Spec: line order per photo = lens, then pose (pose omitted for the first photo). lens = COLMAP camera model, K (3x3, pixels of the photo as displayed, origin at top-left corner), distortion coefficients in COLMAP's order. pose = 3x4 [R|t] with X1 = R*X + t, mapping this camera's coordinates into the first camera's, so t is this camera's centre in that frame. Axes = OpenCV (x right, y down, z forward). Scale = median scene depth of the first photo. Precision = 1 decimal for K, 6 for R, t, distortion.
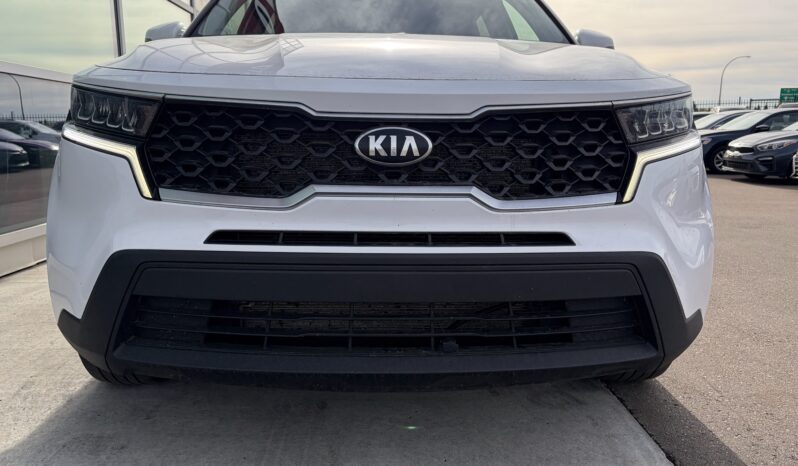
lens RADIAL K [[663.0, 0, 398.6], [0, 663.0, 232.9], [0, 0, 1]] dist [0.010519, -0.025547]
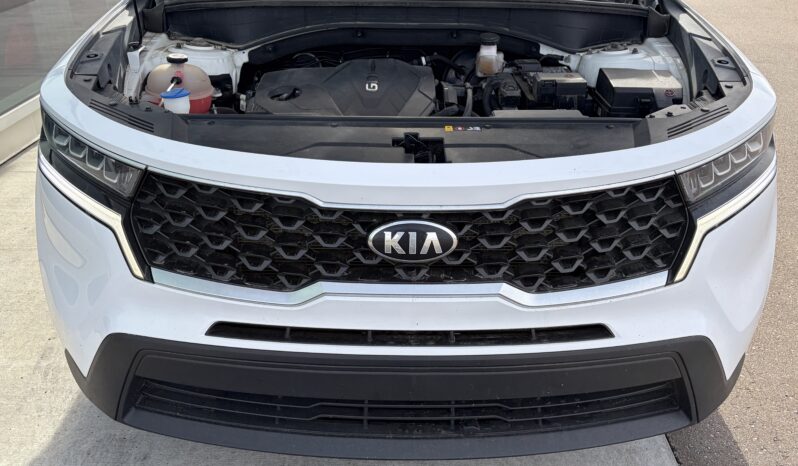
lens RADIAL K [[687.7, 0, 398.9], [0, 687.7, 232.7], [0, 0, 1]] dist [0.002919, -0.026143]
pose [[0.999225, 0.015969, -0.035971, 0.006234], [-0.004224, 0.952219, 0.305388, -0.404129], [0.039129, -0.304999, 0.951548, 0.146478]]
